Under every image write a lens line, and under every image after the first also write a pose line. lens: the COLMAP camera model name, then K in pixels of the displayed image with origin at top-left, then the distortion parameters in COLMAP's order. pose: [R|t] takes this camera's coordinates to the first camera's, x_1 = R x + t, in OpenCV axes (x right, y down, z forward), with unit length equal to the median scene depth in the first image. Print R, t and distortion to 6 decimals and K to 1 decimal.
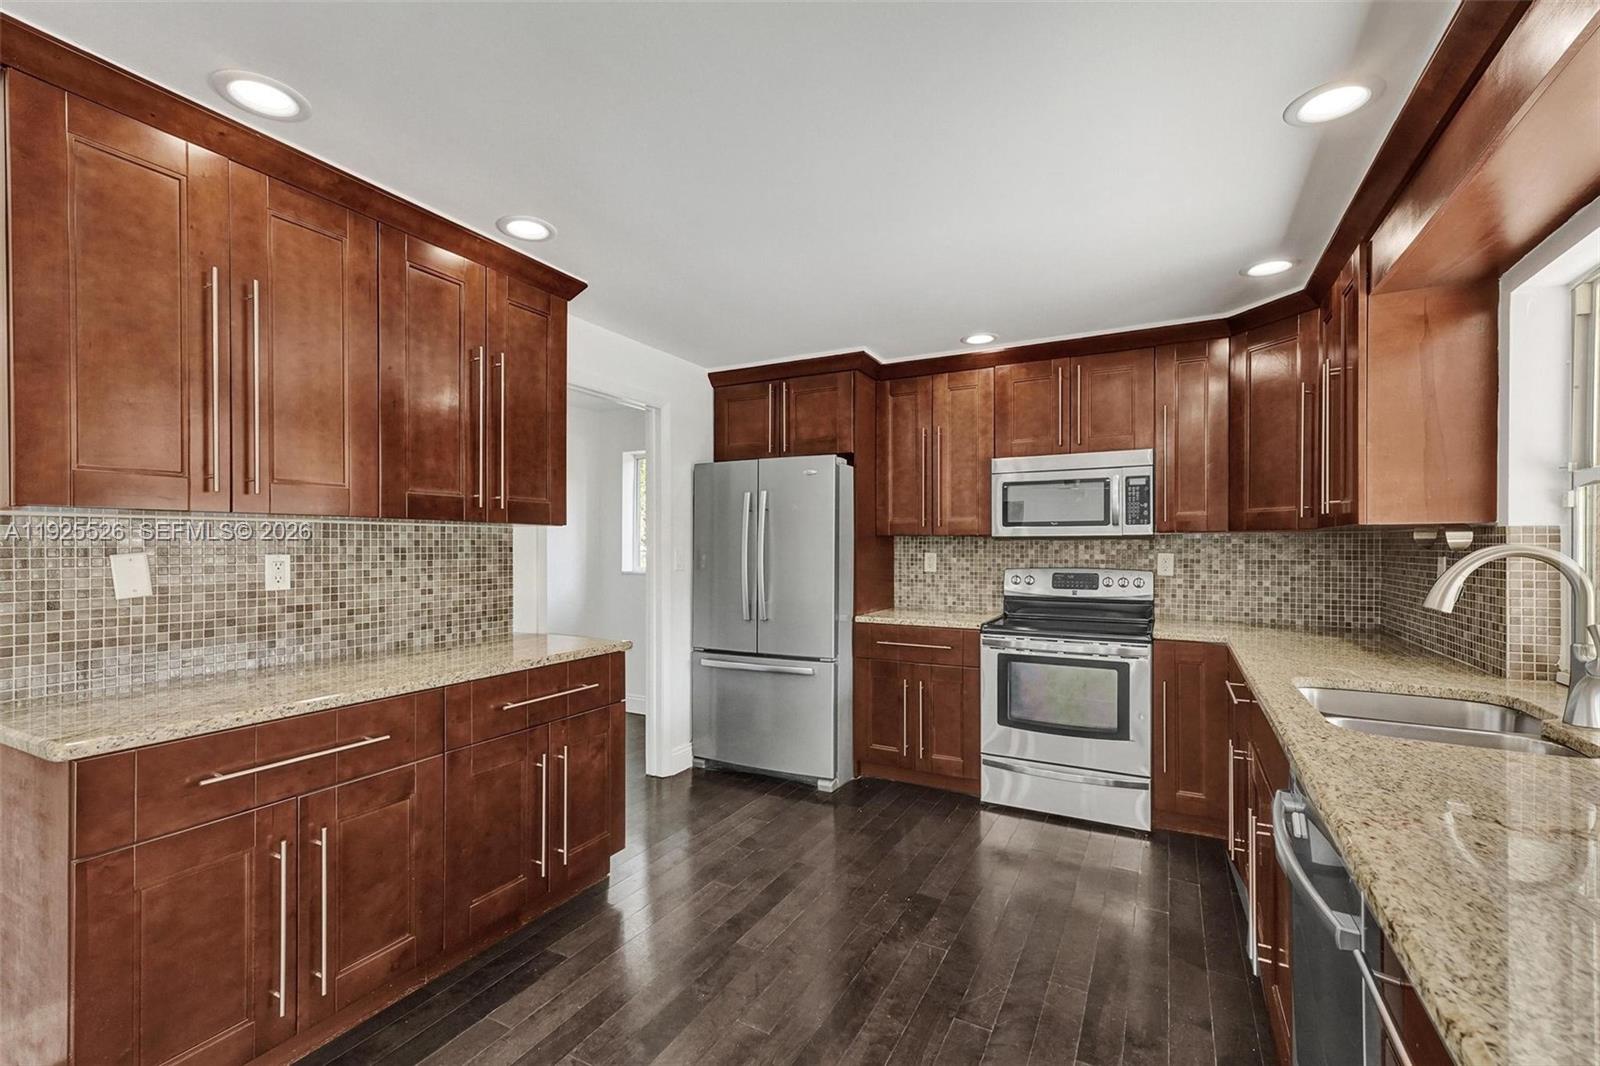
lens RADIAL K [[686.3, 0, 793.8], [0, 686.3, 543.8], [0, 0, 1]] dist [0.013801, -0.001195]
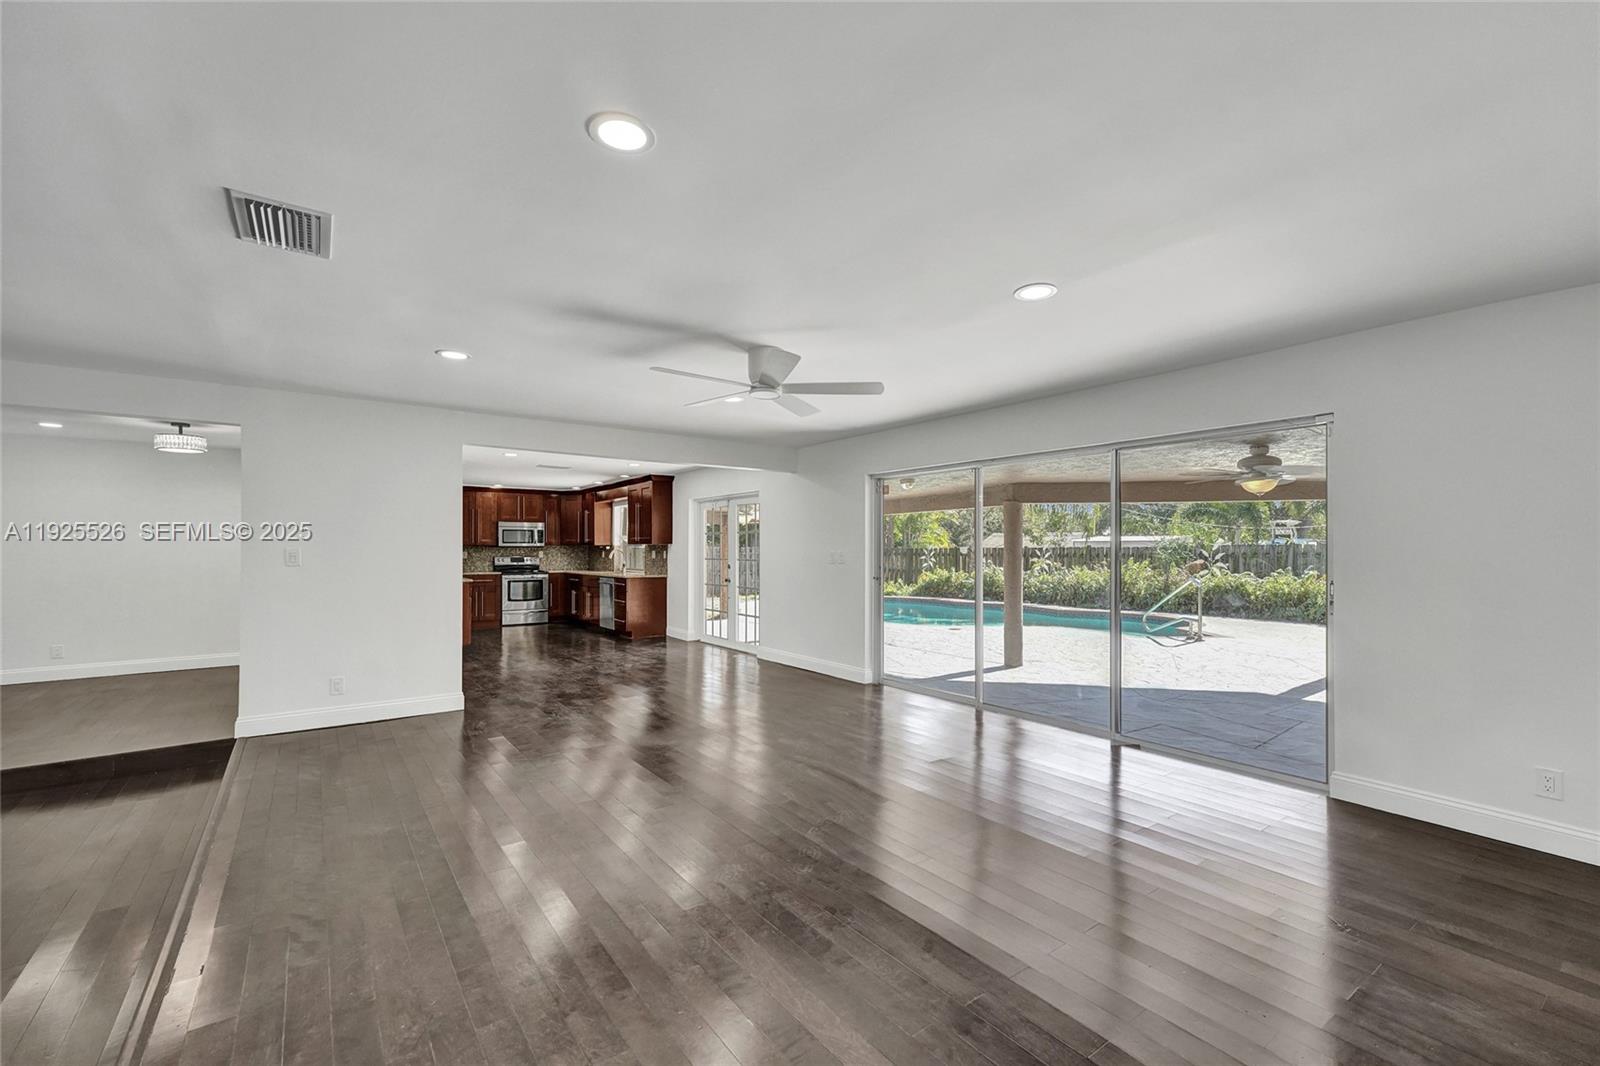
lens RADIAL K [[652.6, 0, 799.7], [0, 652.6, 543.2], [0, 0, 1]] dist [0.016313, 0.000256]
pose [[0.418310, 0.015940, 0.908164, -1.931646], [-0.001779, 0.999858, -0.016730, 0.025253], [-0.908302, 0.005382, 0.418279, -1.588325]]
